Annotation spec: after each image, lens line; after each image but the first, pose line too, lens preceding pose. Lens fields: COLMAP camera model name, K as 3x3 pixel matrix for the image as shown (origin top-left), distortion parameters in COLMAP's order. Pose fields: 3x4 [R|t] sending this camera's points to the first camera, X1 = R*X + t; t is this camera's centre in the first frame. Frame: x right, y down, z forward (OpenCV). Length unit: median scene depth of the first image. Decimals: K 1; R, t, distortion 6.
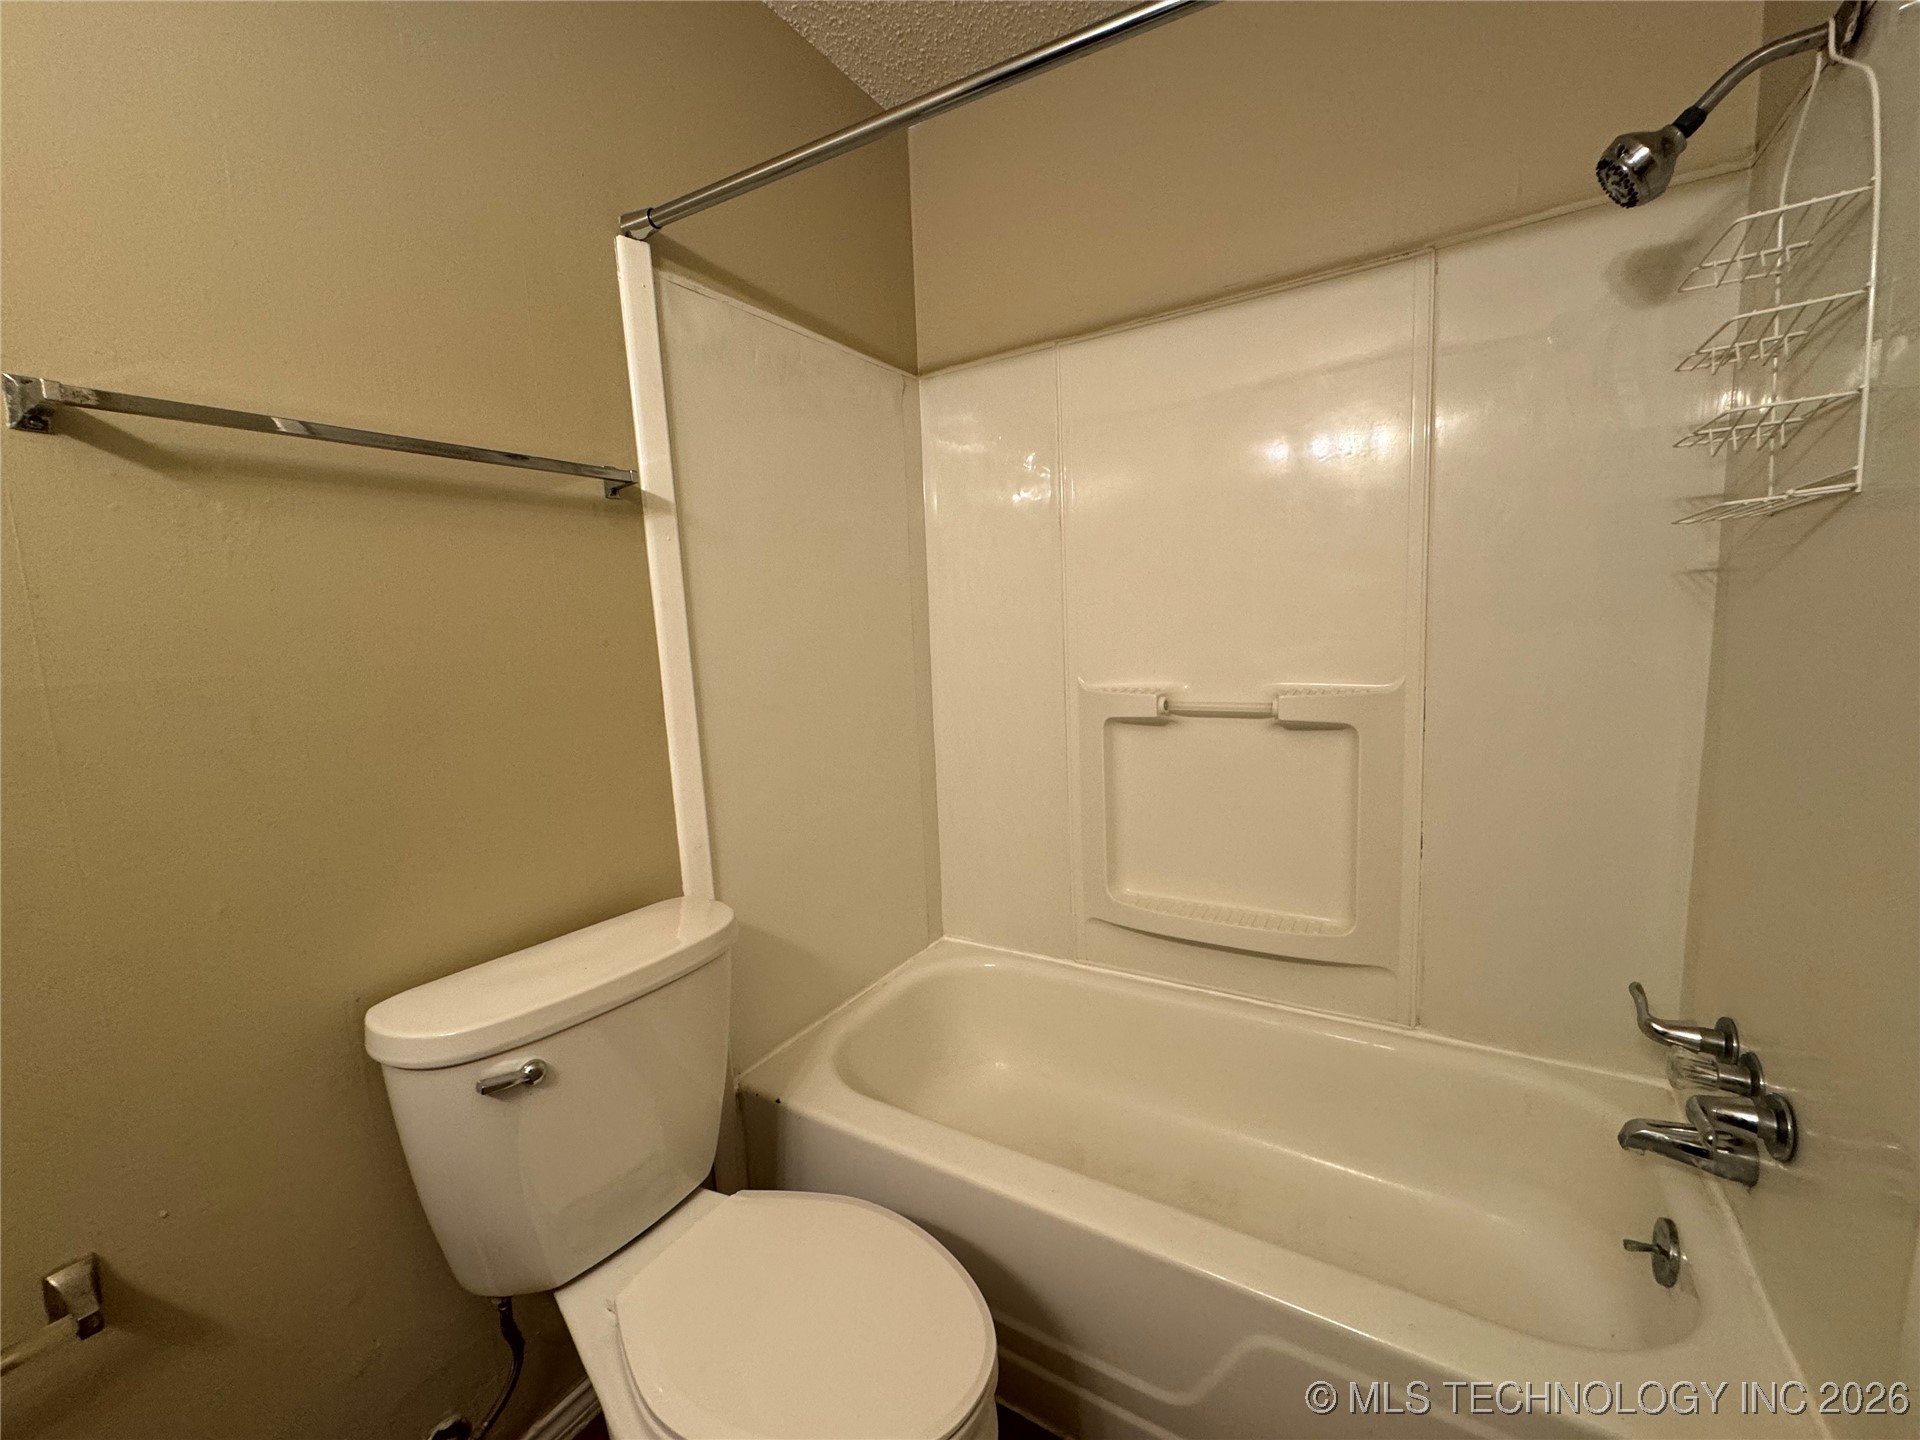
lens RADIAL K [[766.5, 0, 952.9], [0, 766.5, 707.4], [0, 0, 1]] dist [-0.001065, 0.000699]
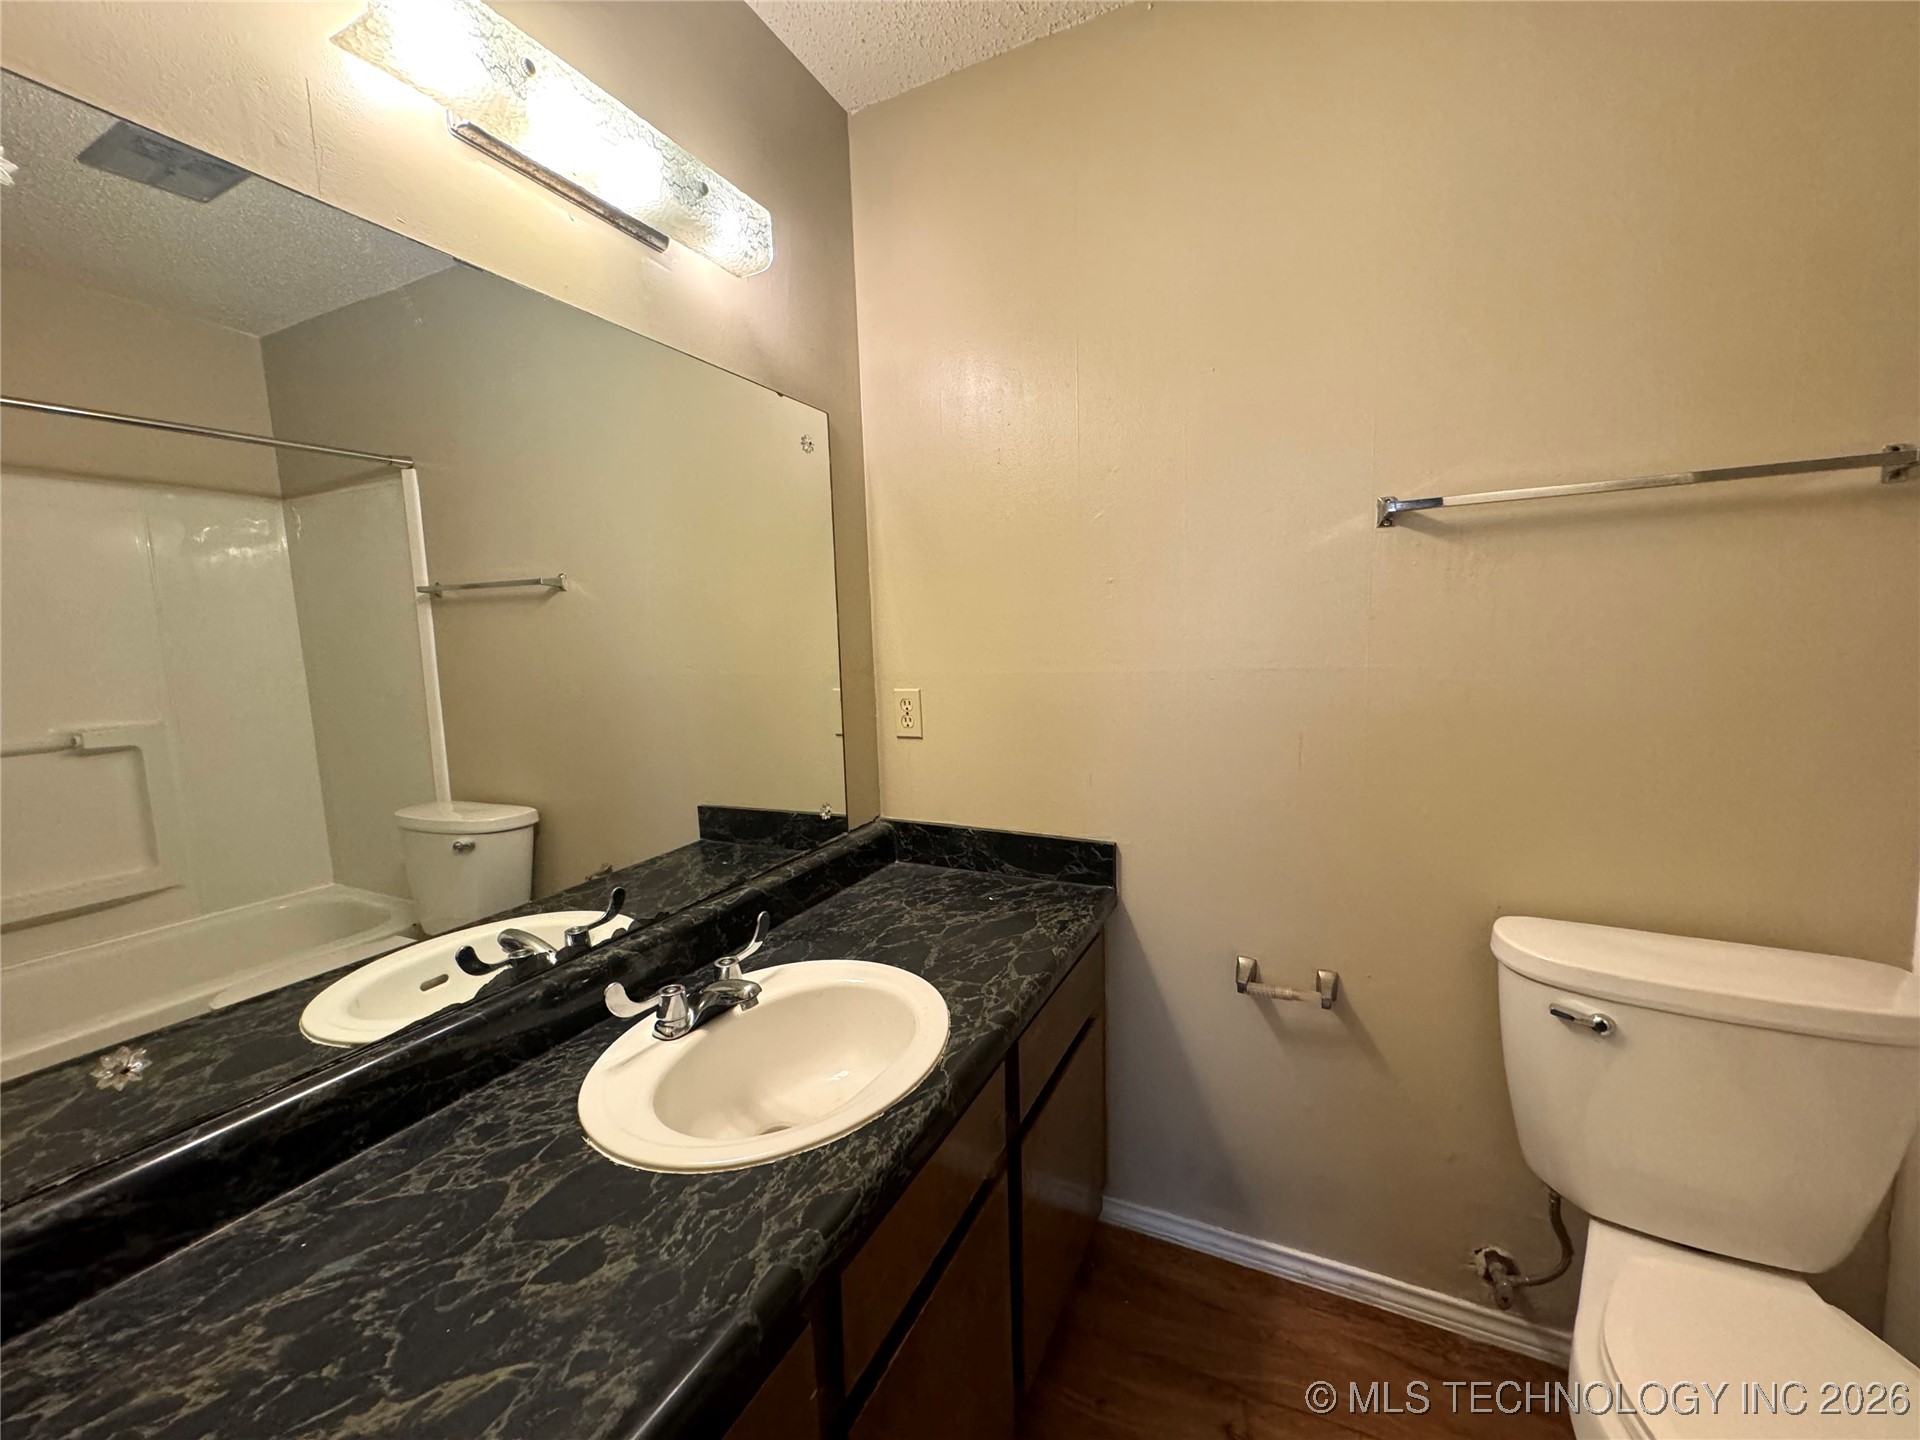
lens RADIAL K [[766.5, 0, 959.3], [0, 766.5, 719.0], [0, 0, 1]] dist [-0.001065, 0.000699]
pose [[0.093568, 0.135449, -0.986356, 0.451933], [-0.087301, 0.988003, 0.127393, -0.045598], [0.991778, 0.074190, 0.104271, -0.125220]]
